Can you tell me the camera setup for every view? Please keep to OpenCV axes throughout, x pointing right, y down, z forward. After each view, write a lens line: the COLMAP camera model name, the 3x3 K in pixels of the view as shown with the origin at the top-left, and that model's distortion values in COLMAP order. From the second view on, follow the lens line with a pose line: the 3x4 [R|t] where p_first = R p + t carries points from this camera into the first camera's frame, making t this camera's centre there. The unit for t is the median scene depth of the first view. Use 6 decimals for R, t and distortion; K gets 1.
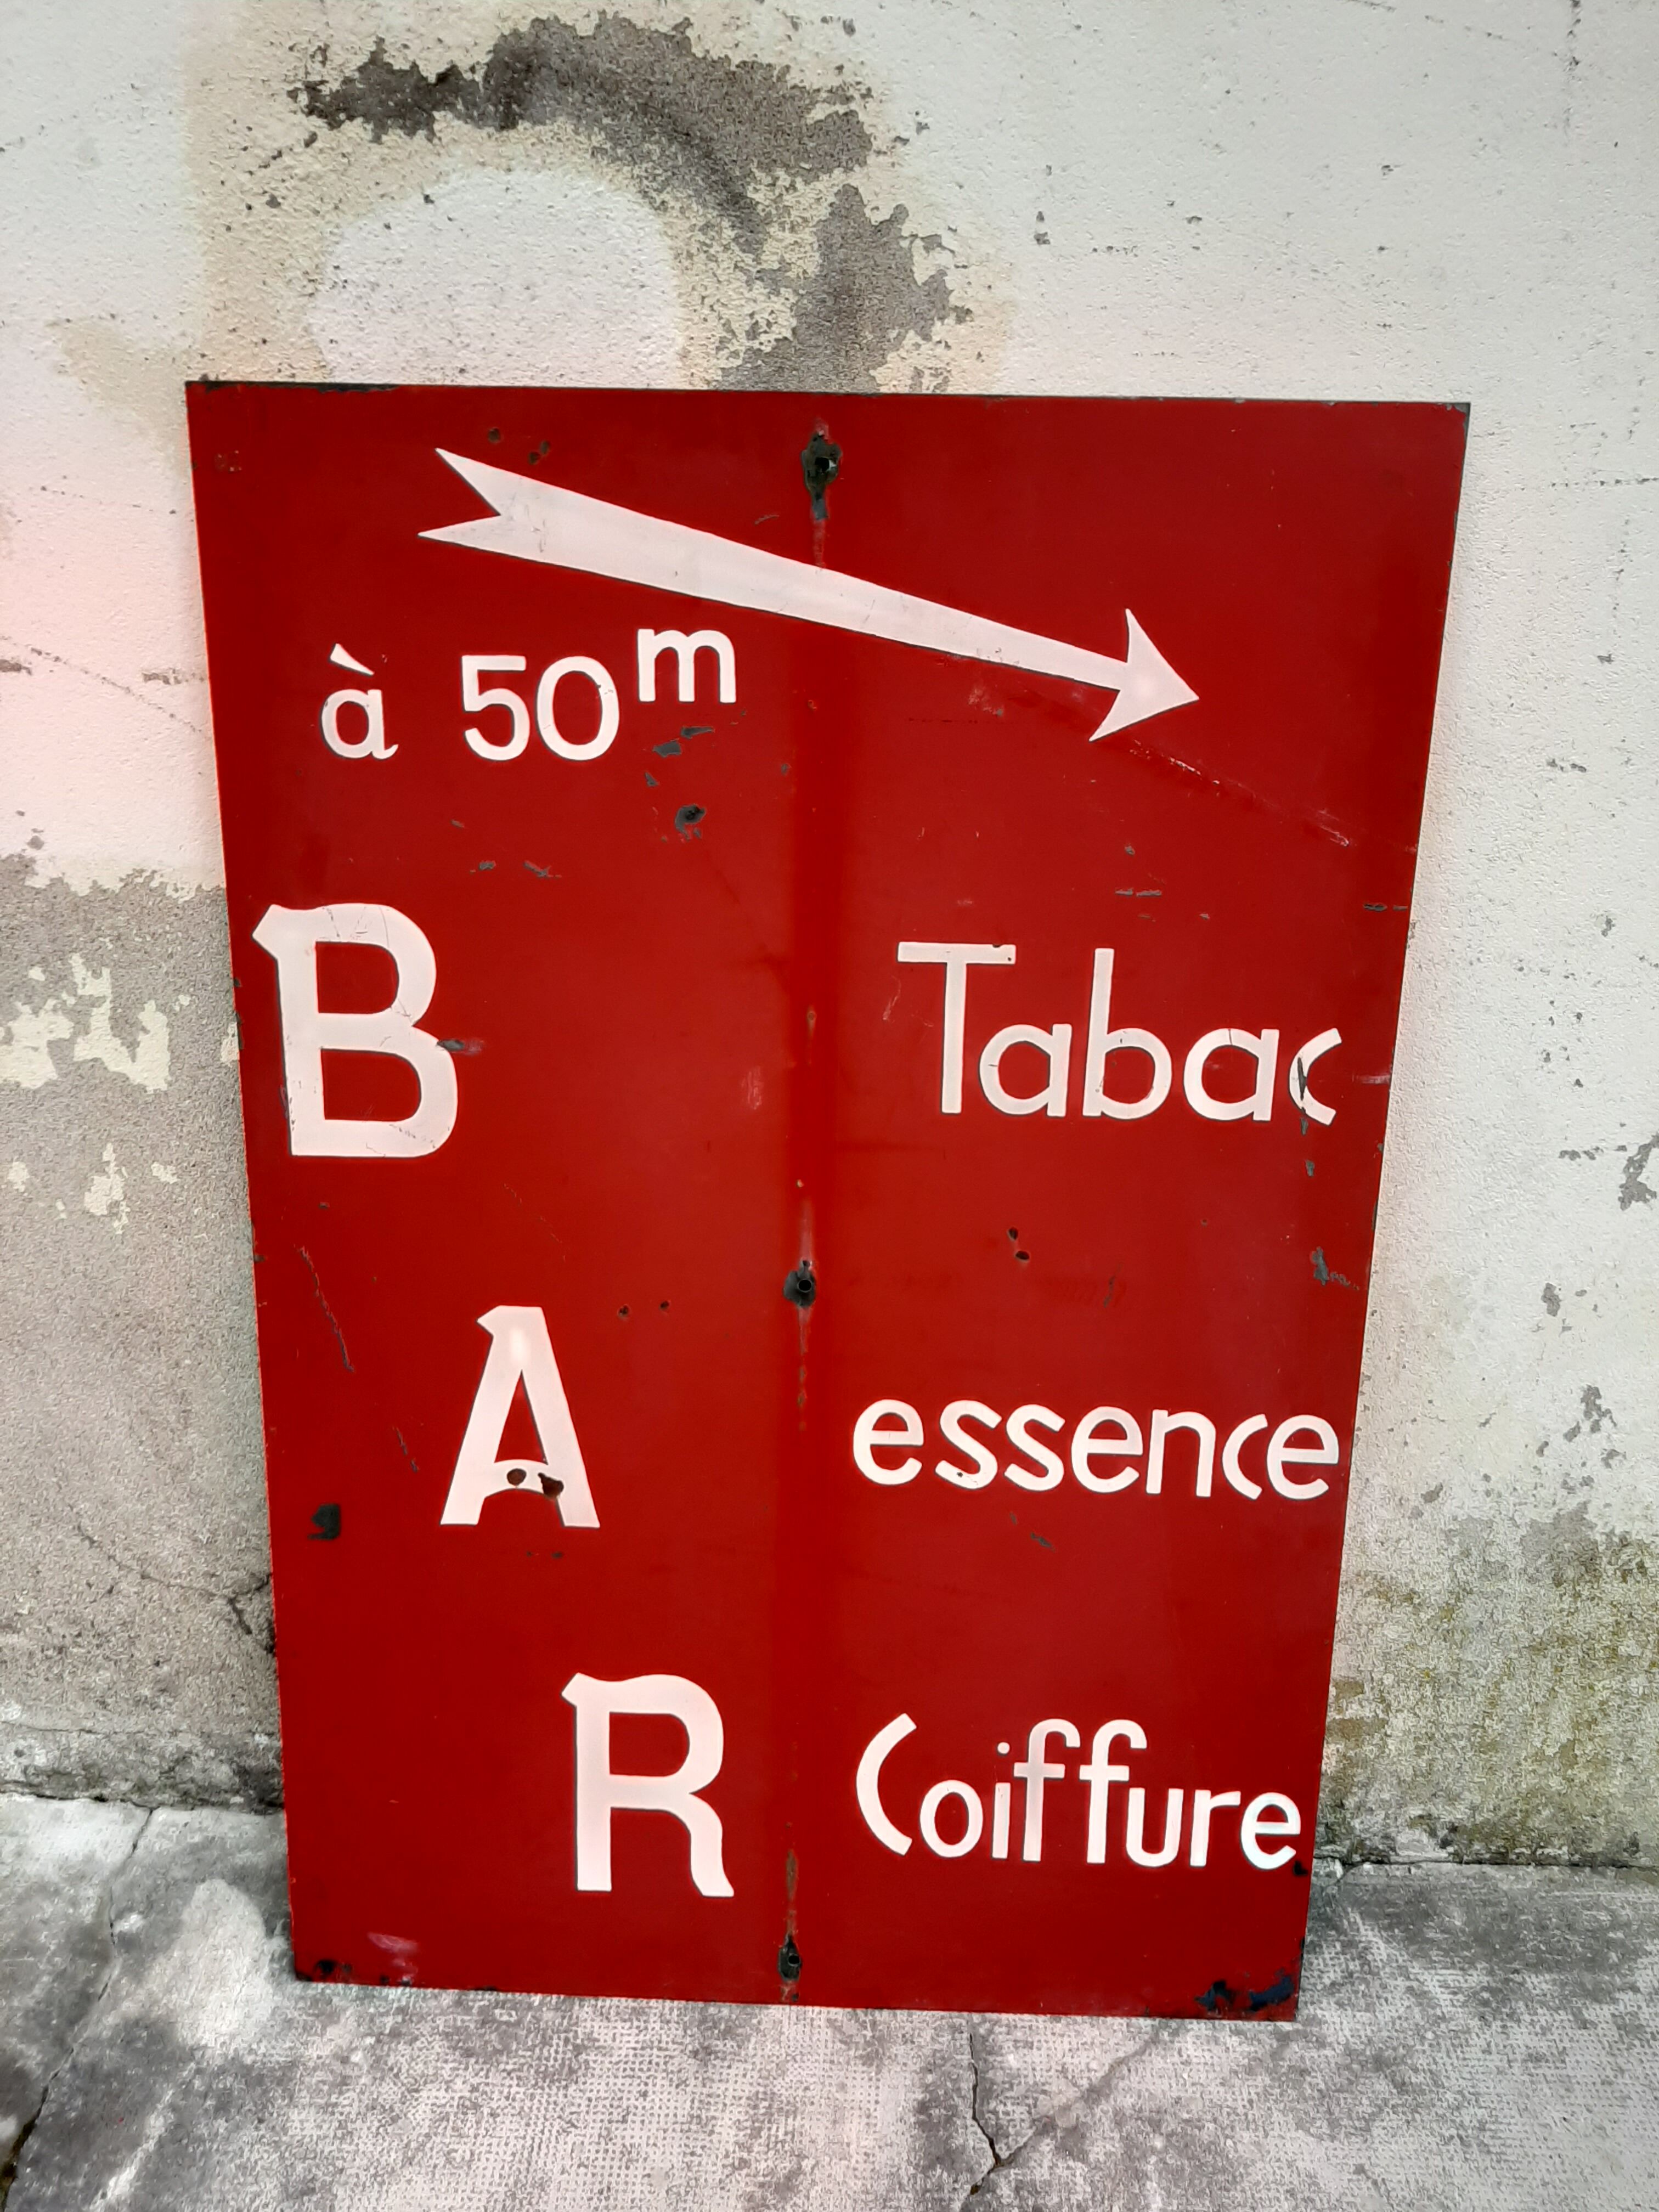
lens RADIAL K [[1757.5, 0, 806.7], [0, 1757.5, 1091.5], [0, 0, 1]] dist [0.040939, -0.093127]
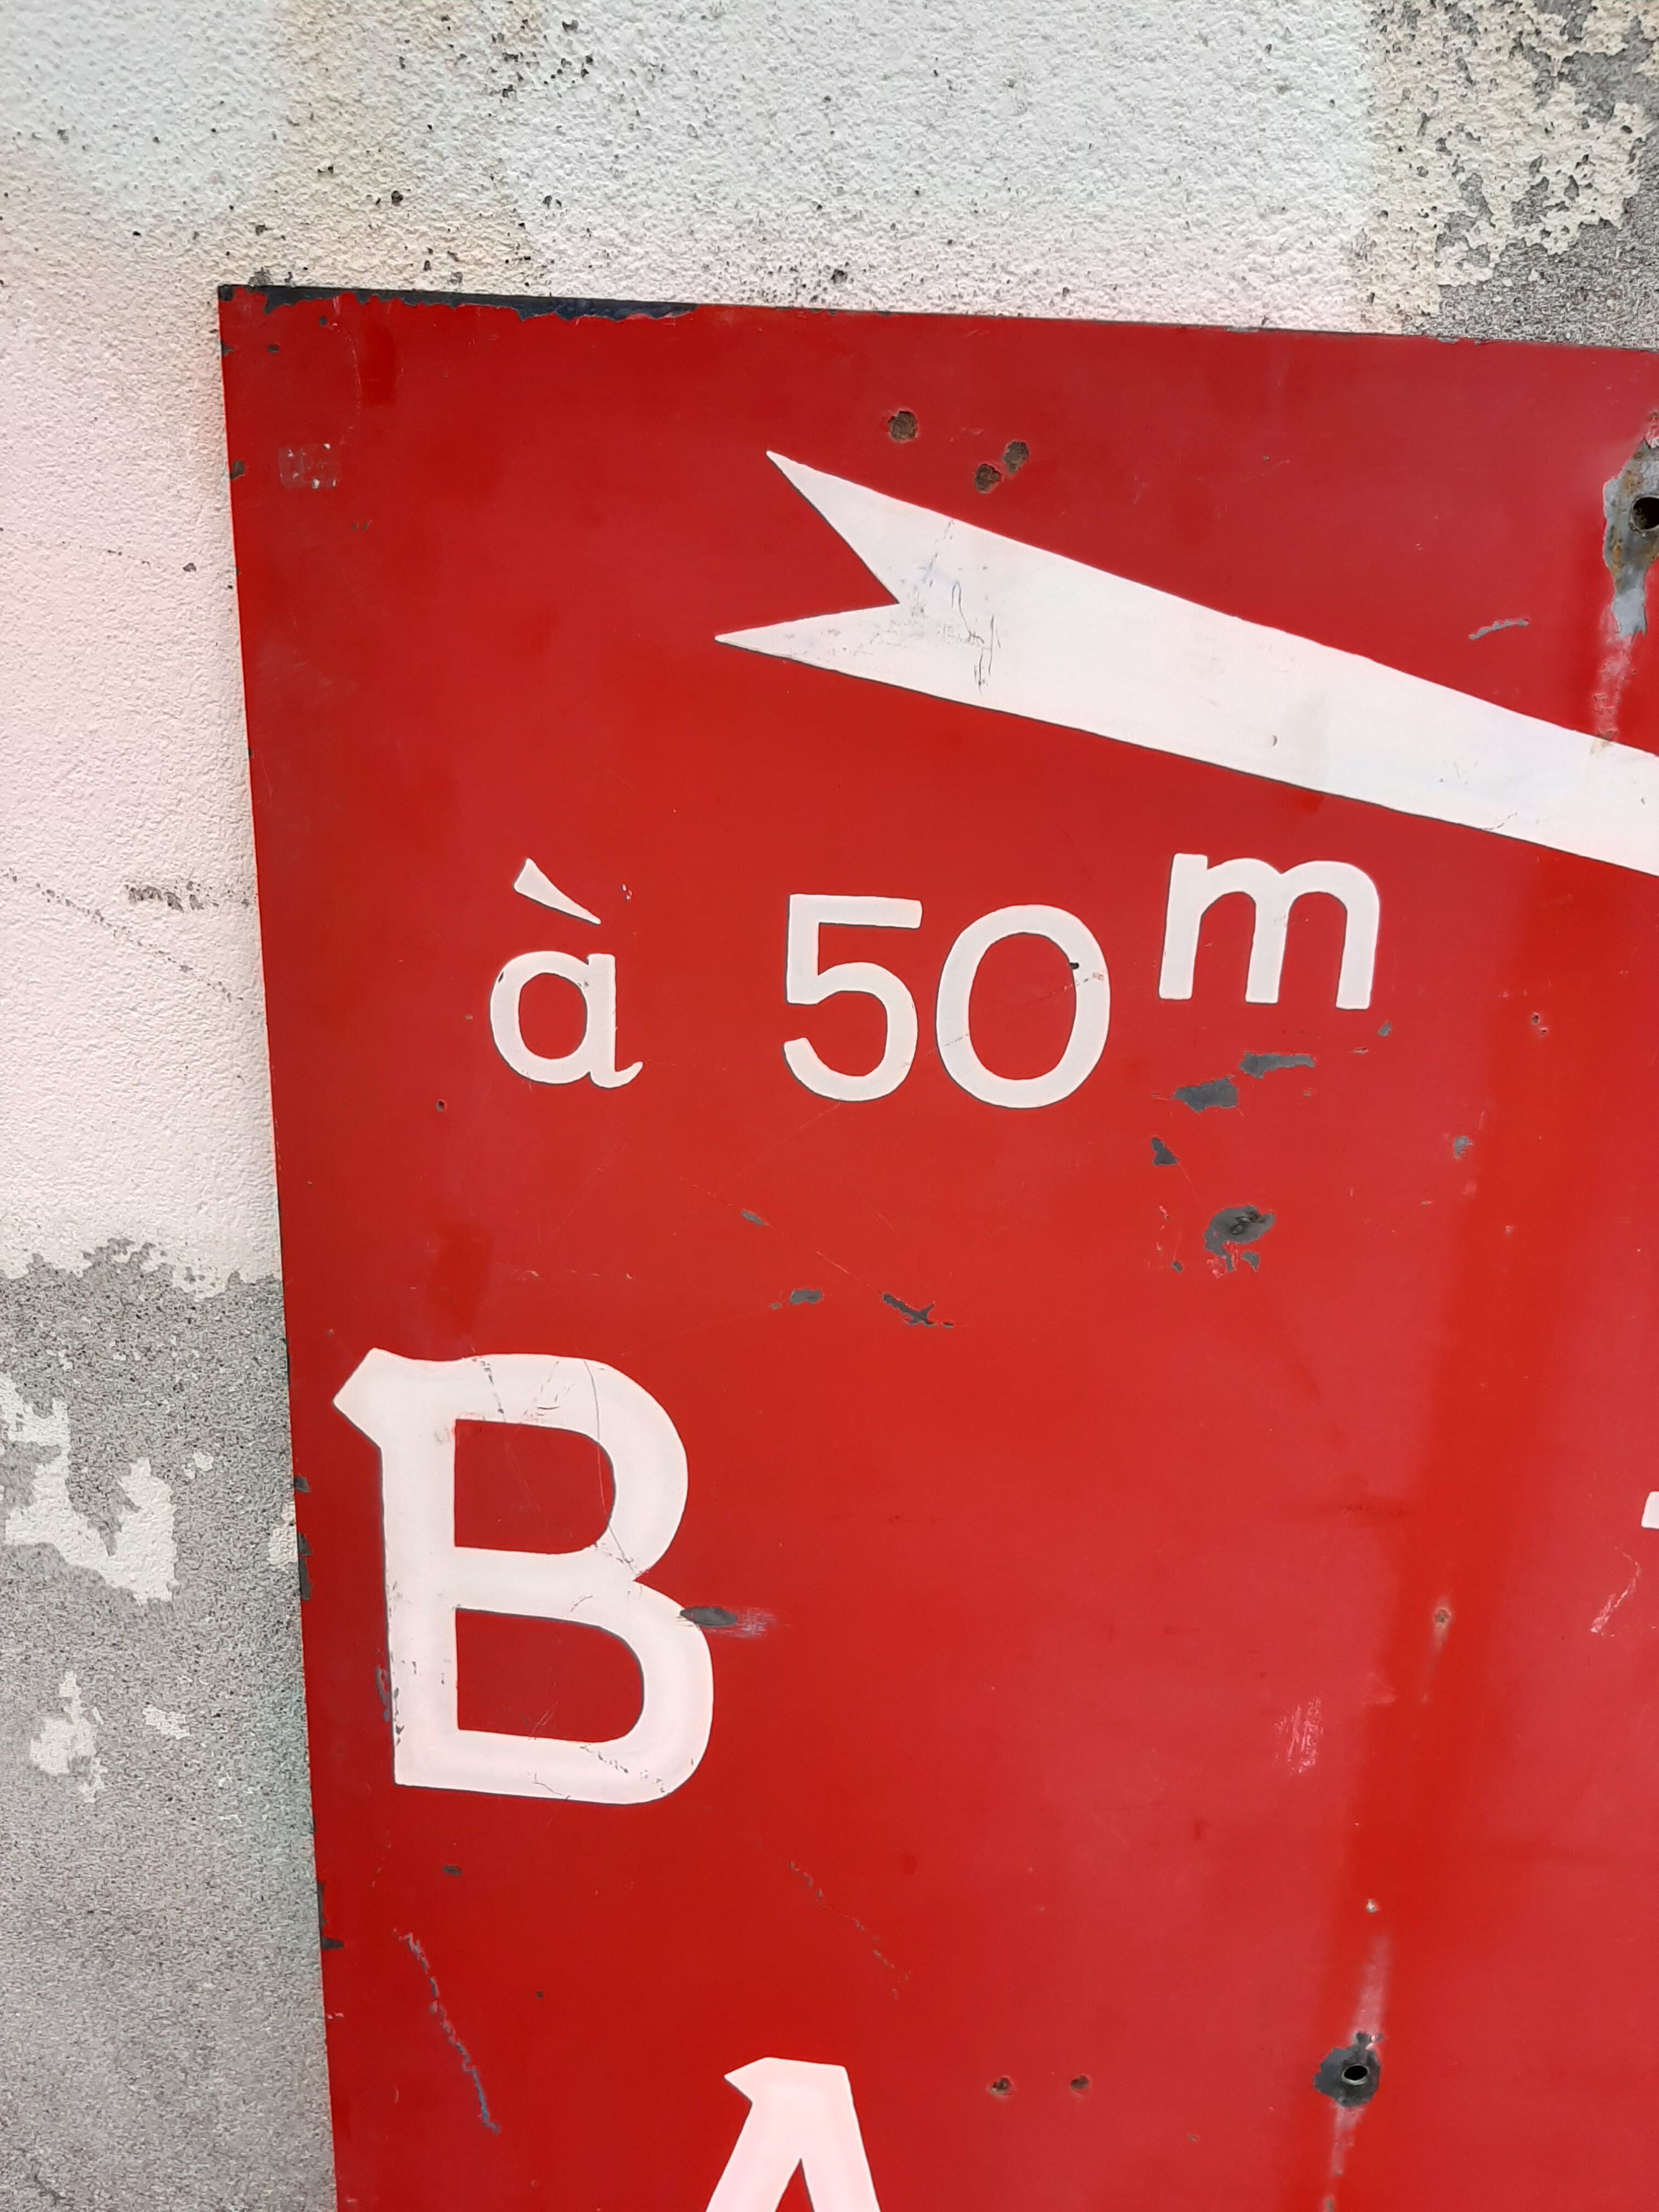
lens RADIAL K [[1757.5, 0, 802.6], [0, 1757.5, 1094.3], [0, 0, 1]] dist [0.040939, -0.093127]
pose [[0.998255, 0.042703, -0.040791, -0.152370], [-0.040581, 0.997848, 0.051506, -0.194955], [0.042903, -0.049761, 0.997839, 0.472582]]
